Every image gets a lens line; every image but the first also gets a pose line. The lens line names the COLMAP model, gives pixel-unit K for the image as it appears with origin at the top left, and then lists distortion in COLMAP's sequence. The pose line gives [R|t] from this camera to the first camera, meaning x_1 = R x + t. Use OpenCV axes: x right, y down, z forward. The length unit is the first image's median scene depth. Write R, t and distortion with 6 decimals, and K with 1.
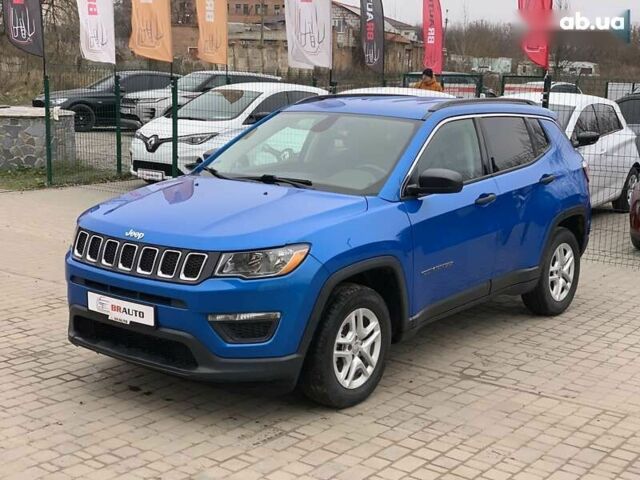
lens RADIAL K [[937.6, 0, 337.1], [0, 937.6, 240.5], [0, 0, 1]] dist [0.154113, -0.474258]
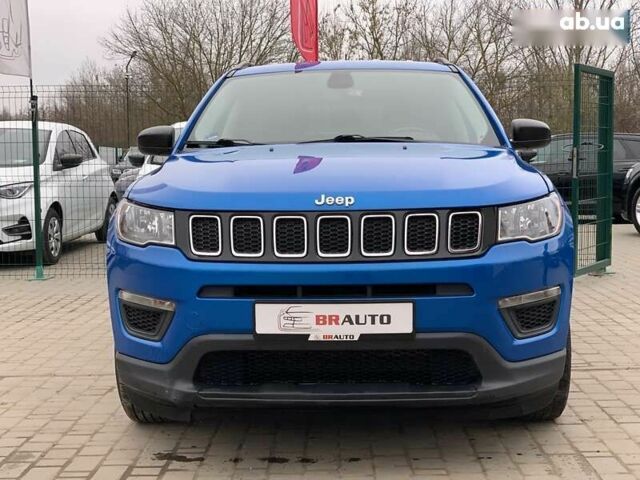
lens RADIAL K [[947.1, 0, 328.6], [0, 947.1, 239.1], [0, 0, 1]] dist [0.167256, -0.577190]
pose [[0.818645, -0.089055, 0.567353, -0.566478], [0.135665, 0.989932, -0.040368, 0.043178], [-0.558046, 0.110017, 0.822484, 0.463718]]
